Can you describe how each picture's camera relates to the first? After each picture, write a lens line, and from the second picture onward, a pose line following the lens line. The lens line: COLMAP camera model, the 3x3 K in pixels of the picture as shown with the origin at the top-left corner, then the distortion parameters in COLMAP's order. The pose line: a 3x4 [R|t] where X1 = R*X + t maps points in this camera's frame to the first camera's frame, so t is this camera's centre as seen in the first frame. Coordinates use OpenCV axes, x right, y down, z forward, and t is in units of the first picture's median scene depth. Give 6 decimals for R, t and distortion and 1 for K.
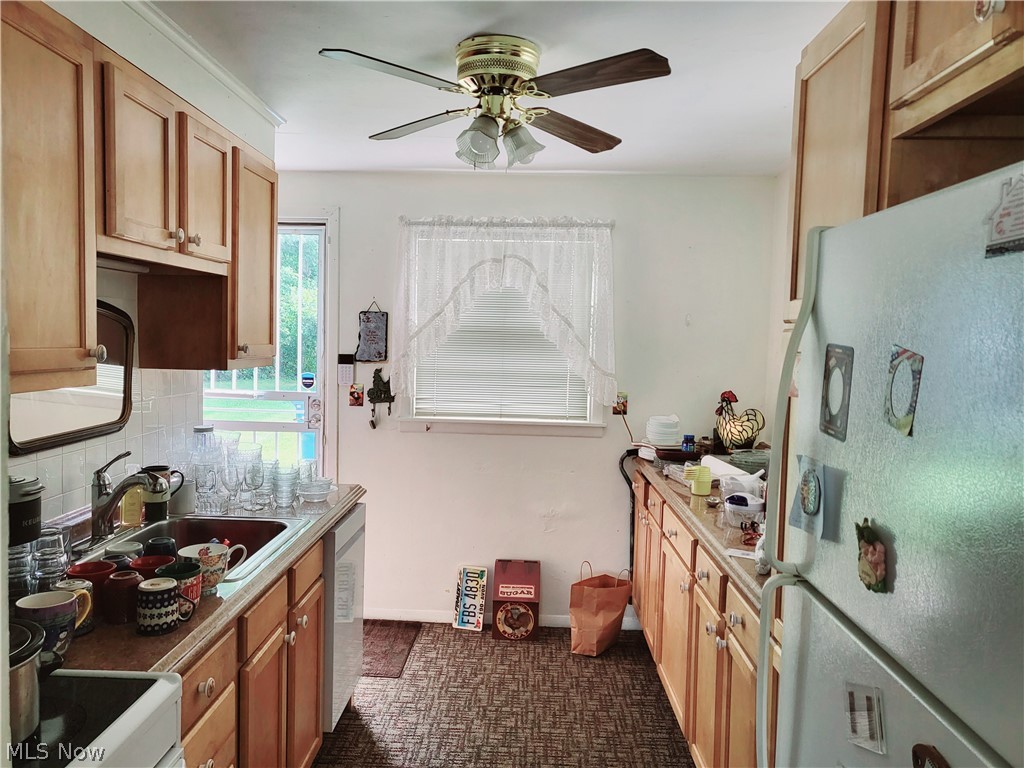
lens RADIAL K [[775.9, 0, 512.0], [0, 775.9, 384.0], [0, 0, 1]] dist [0.000466, 0.010779]
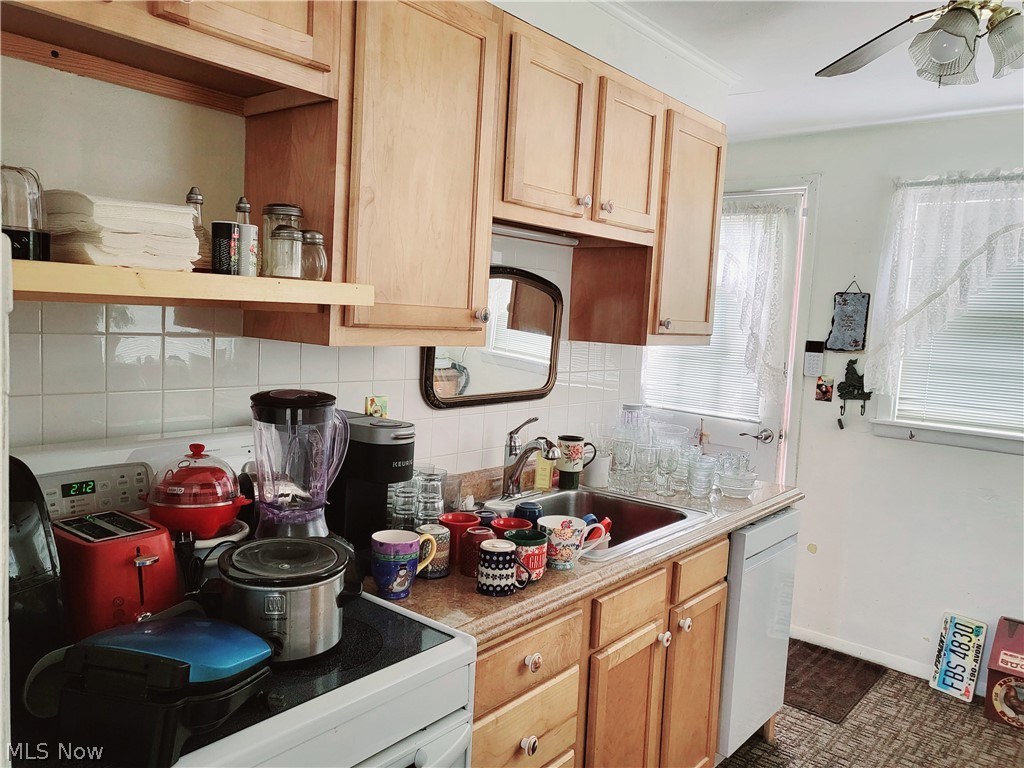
lens RADIAL K [[783.2, 0, 512.0], [0, 783.2, 384.0], [0, 0, 1]] dist [0.008462, 0.003133]
pose [[0.784922, 0.070855, -0.615529, 0.074110], [-0.068920, 0.997259, 0.026910, 0.010926], [0.615749, 0.021300, 0.787654, 0.099743]]
